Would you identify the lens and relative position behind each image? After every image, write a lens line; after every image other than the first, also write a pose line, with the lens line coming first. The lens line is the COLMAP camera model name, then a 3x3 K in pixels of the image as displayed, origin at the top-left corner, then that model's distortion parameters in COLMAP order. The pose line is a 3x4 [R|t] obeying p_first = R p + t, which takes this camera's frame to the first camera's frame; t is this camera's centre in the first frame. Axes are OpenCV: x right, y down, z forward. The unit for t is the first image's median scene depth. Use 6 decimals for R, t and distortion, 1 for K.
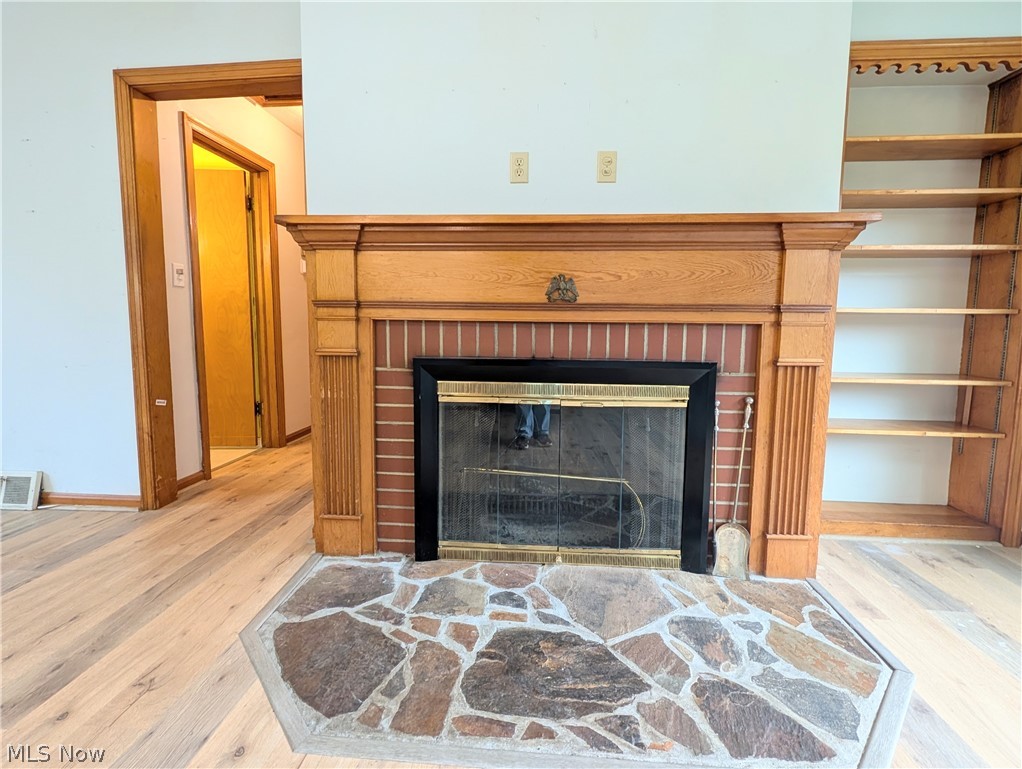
lens RADIAL K [[465.6, 0, 515.3], [0, 465.6, 370.1], [0, 0, 1]] dist [0.000198, -0.000004]
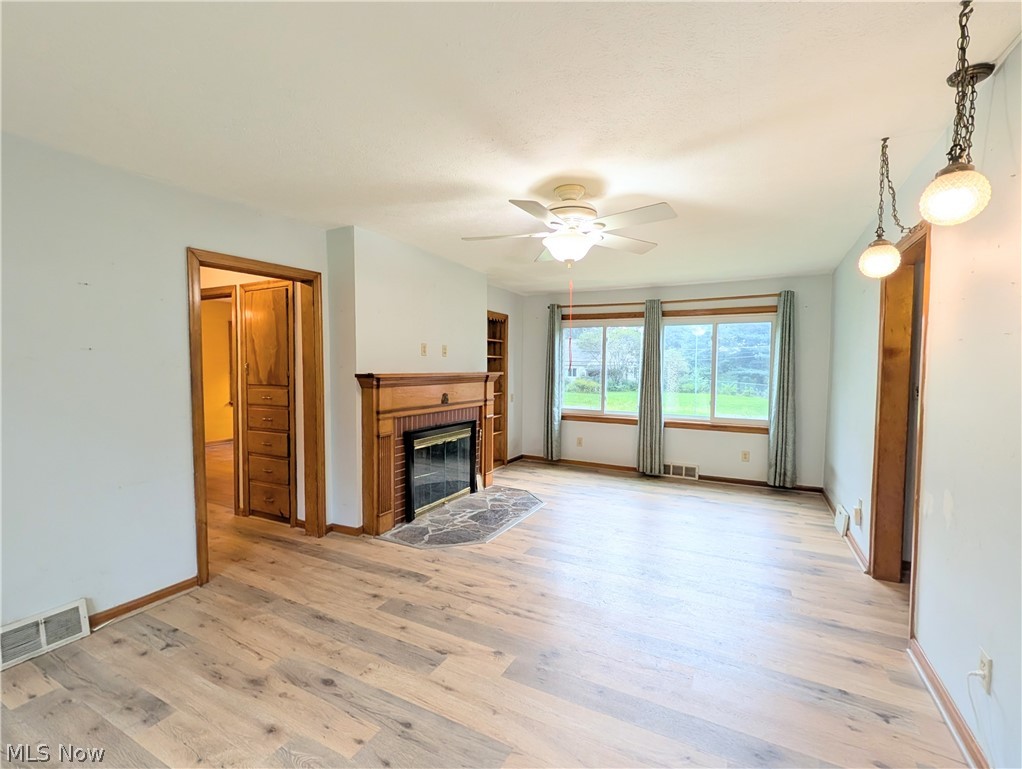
lens RADIAL K [[463.8, 0, 513.7], [0, 463.8, 386.5], [0, 0, 1]] dist [0.001794, 0.000046]
pose [[0.390627, -0.048041, 0.919295, -2.183582], [0.082210, 0.996468, 0.017141, -0.255435], [-0.916871, 0.068880, 0.393196, -0.411124]]
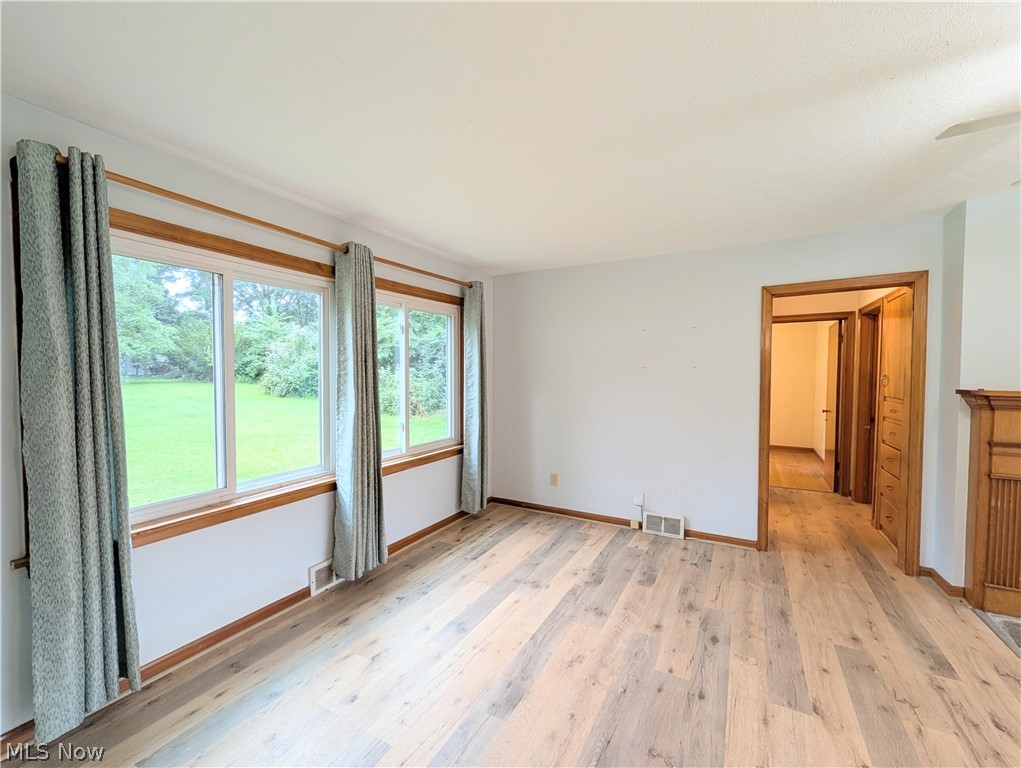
lens RADIAL K [[427.4, 0, 510.4], [0, 427.4, 388.9], [0, 0, 1]] dist [0.000395, 0.000394]
pose [[0.908958, 0.008644, -0.416798, -1.326115], [-0.031046, 0.998412, -0.047000, -0.215675], [0.415730, 0.055661, 0.907783, -0.983036]]
